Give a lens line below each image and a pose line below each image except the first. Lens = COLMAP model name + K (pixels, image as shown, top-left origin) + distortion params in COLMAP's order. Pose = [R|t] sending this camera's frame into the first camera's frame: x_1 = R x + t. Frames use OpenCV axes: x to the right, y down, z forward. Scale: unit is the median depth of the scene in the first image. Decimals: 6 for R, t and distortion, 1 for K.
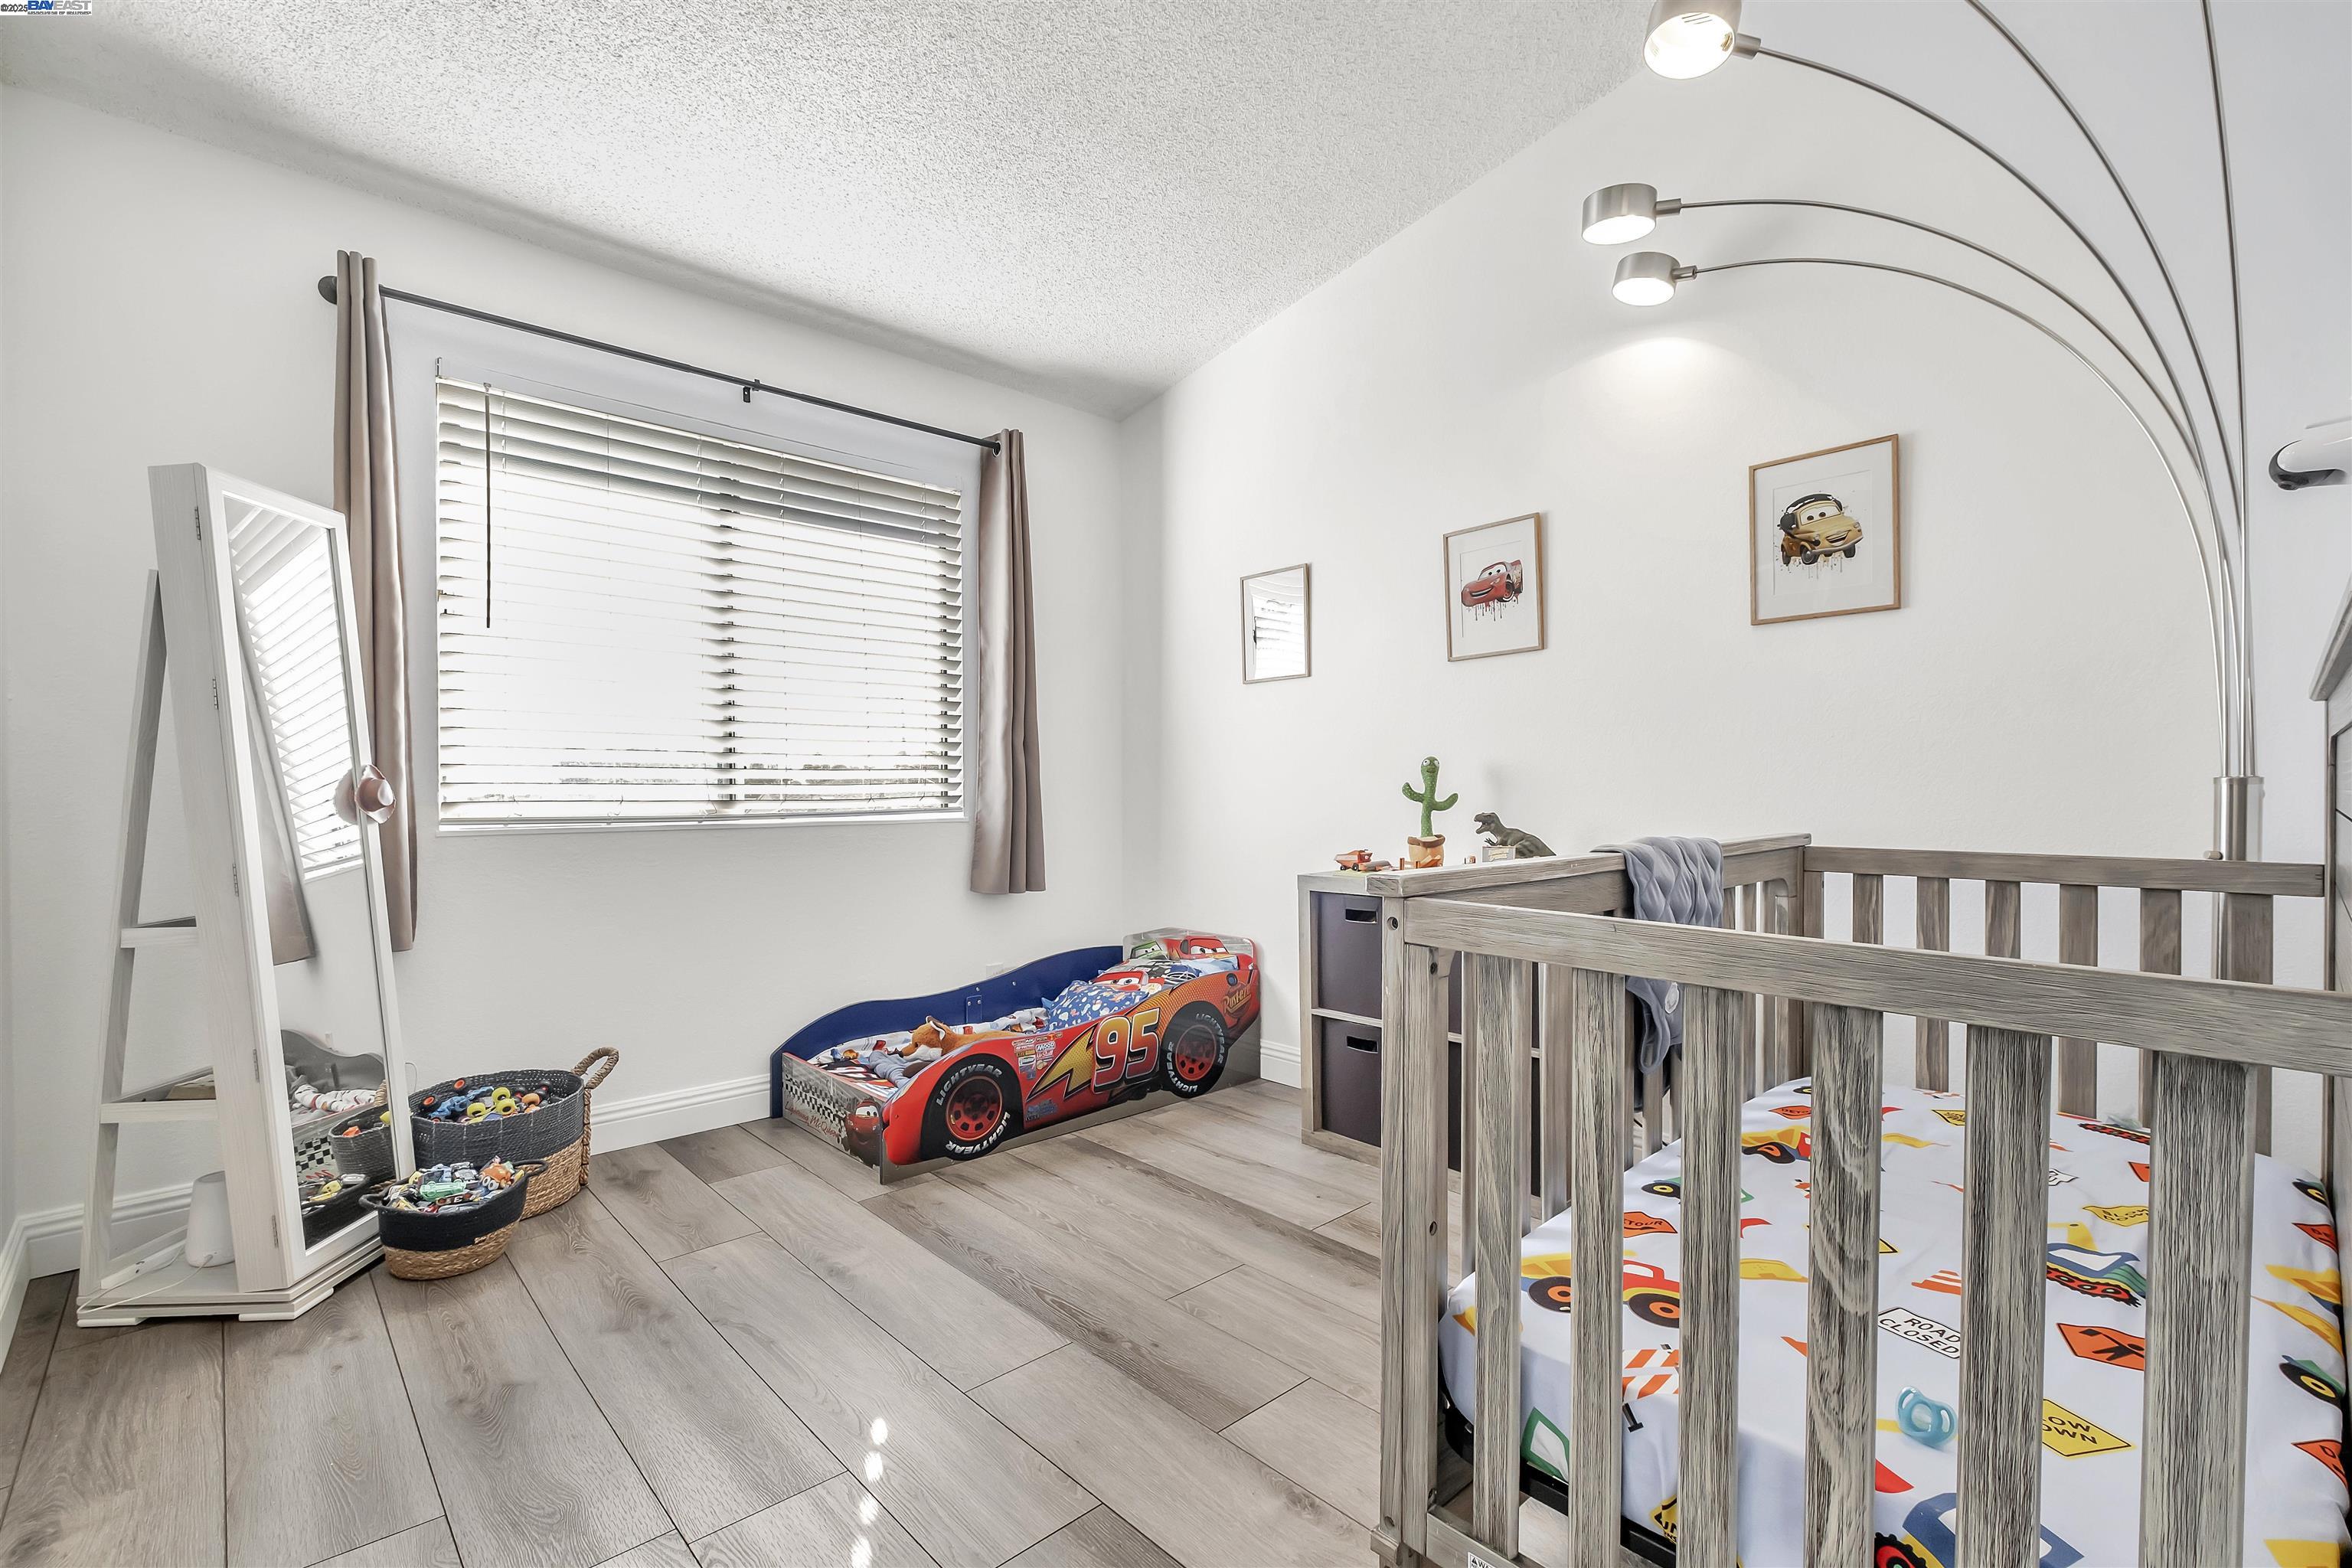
lens RADIAL K [[1031.9, 0, 1186.8], [0, 1031.9, 822.4], [0, 0, 1]] dist [-0.000278, -0.000091]
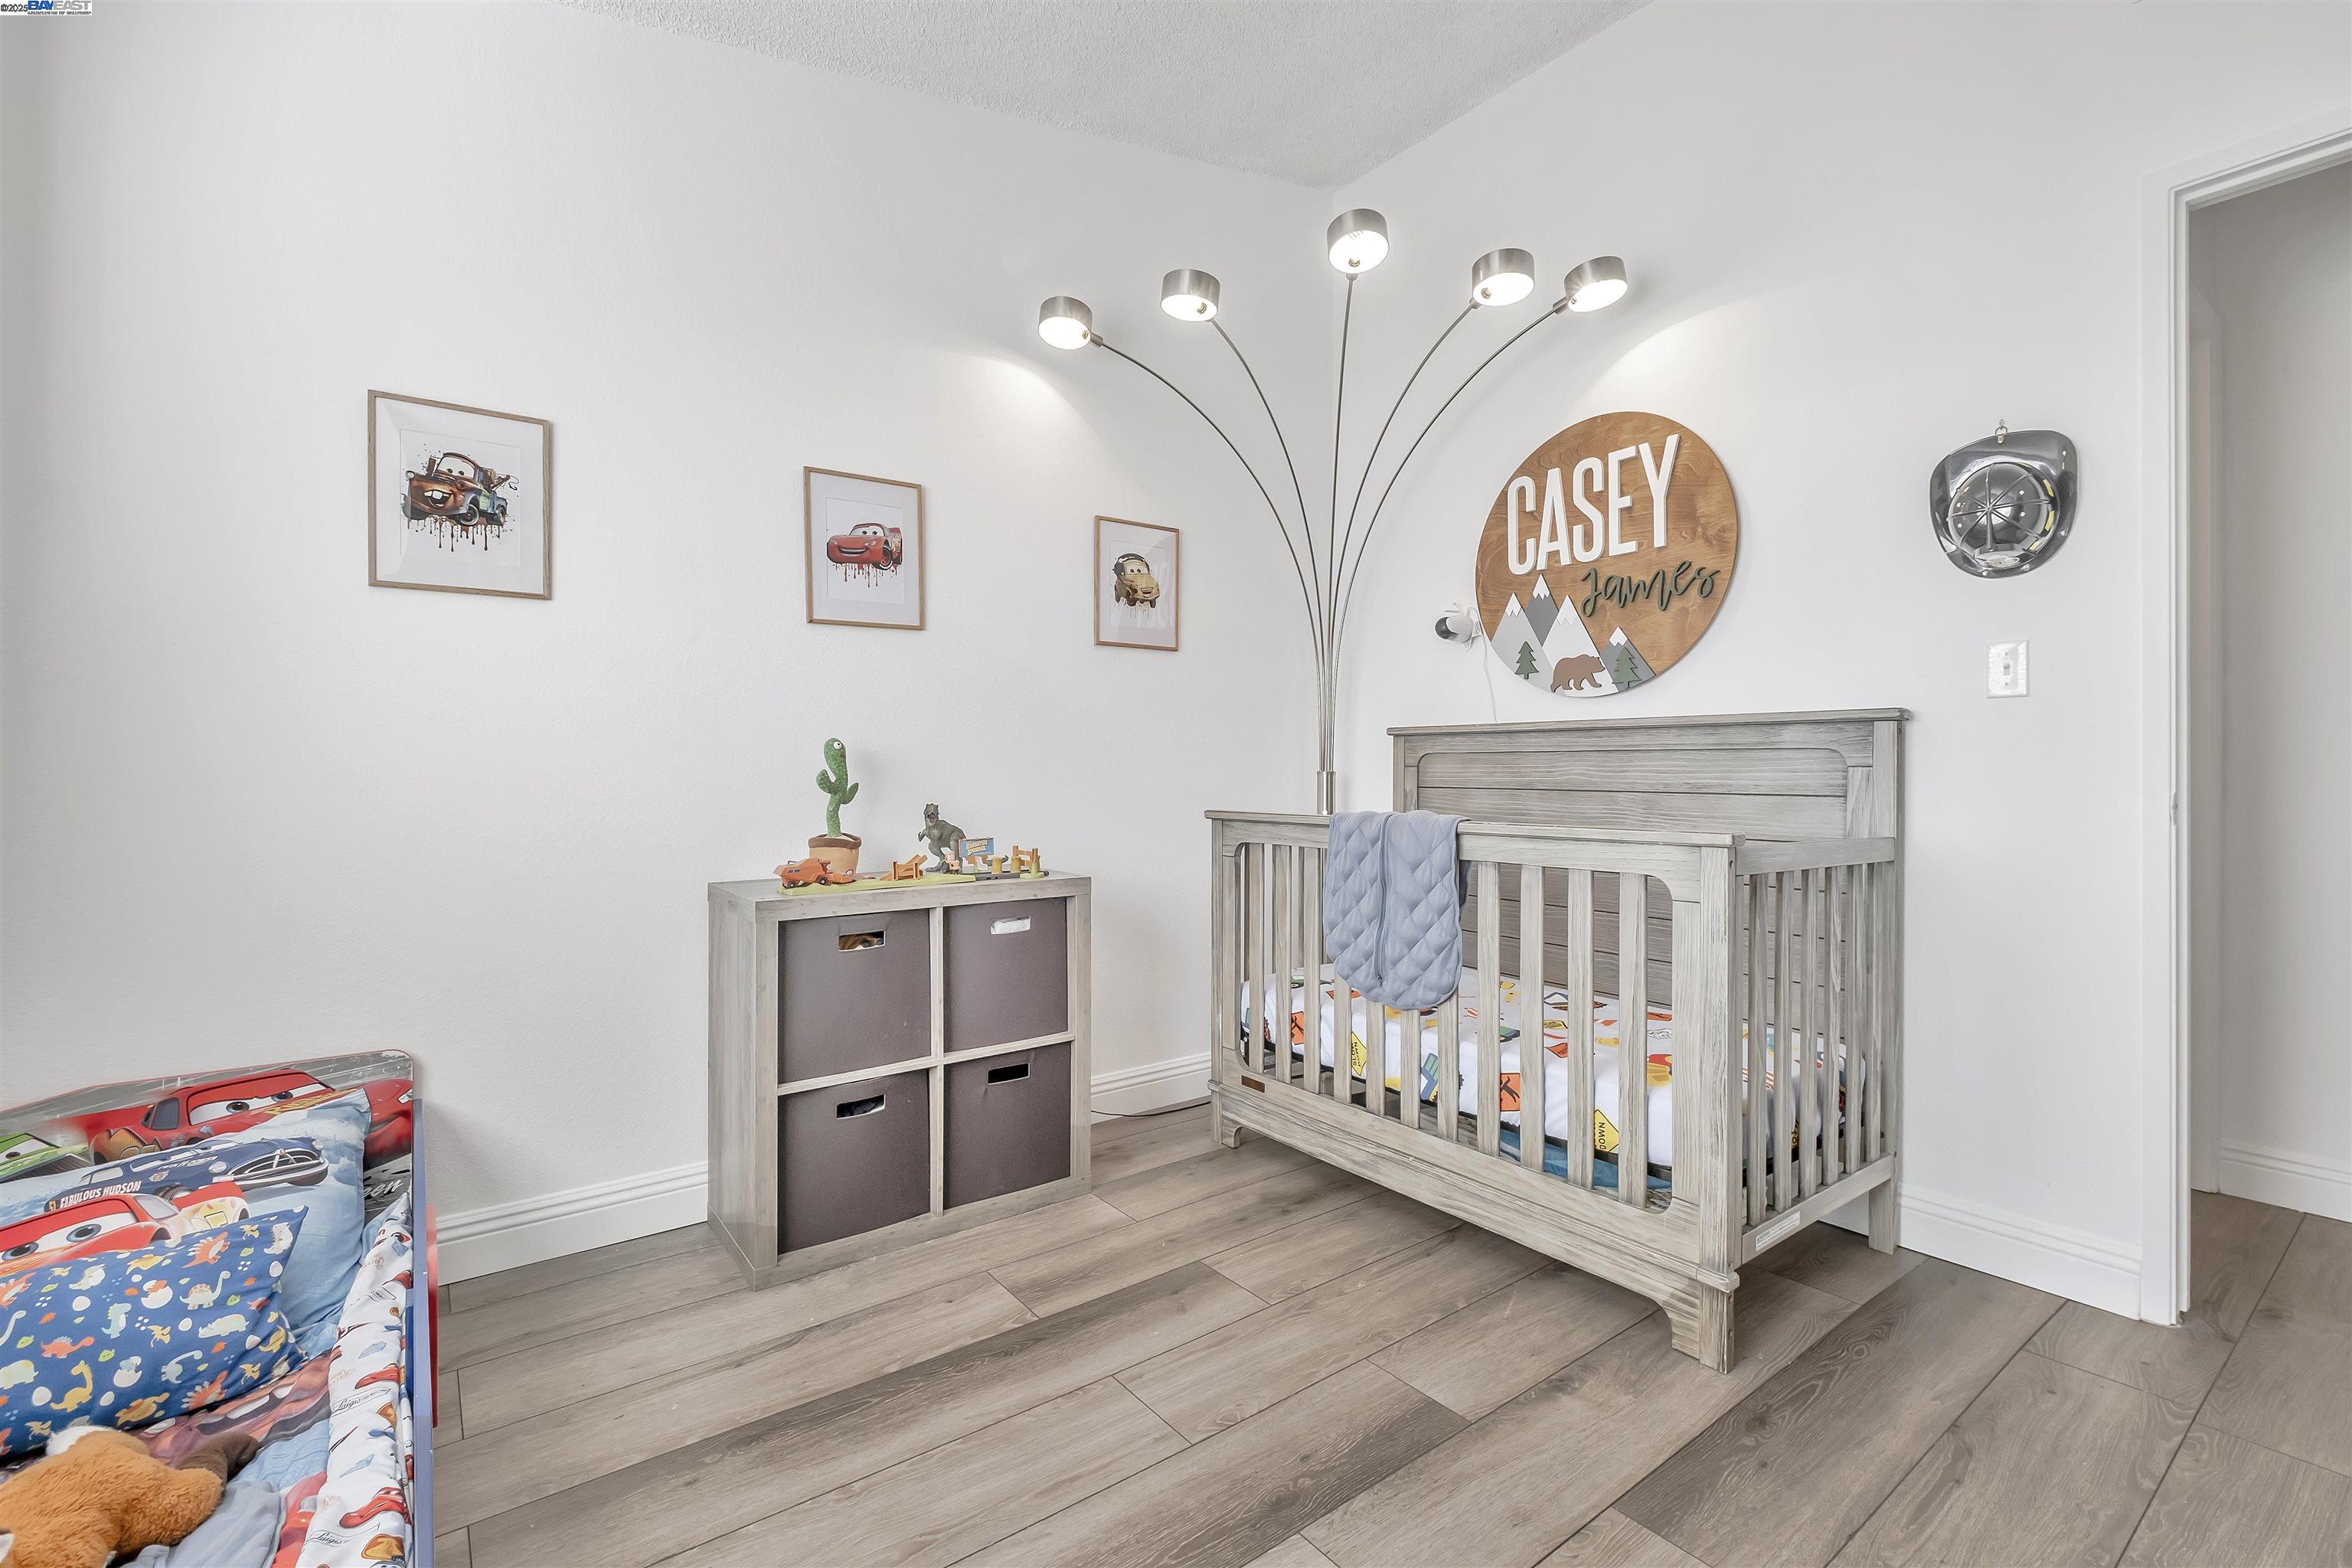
lens RADIAL K [[1029.0, 0, 1176.0], [0, 1029.0, 784.0], [0, 0, 1]] dist [0.004051, 0.000176]
pose [[0.104404, -0.006070, 0.994516, -0.564792], [0.032505, 0.999468, 0.002688, -0.020993], [-0.994004, 0.032046, 0.104546, 0.665168]]
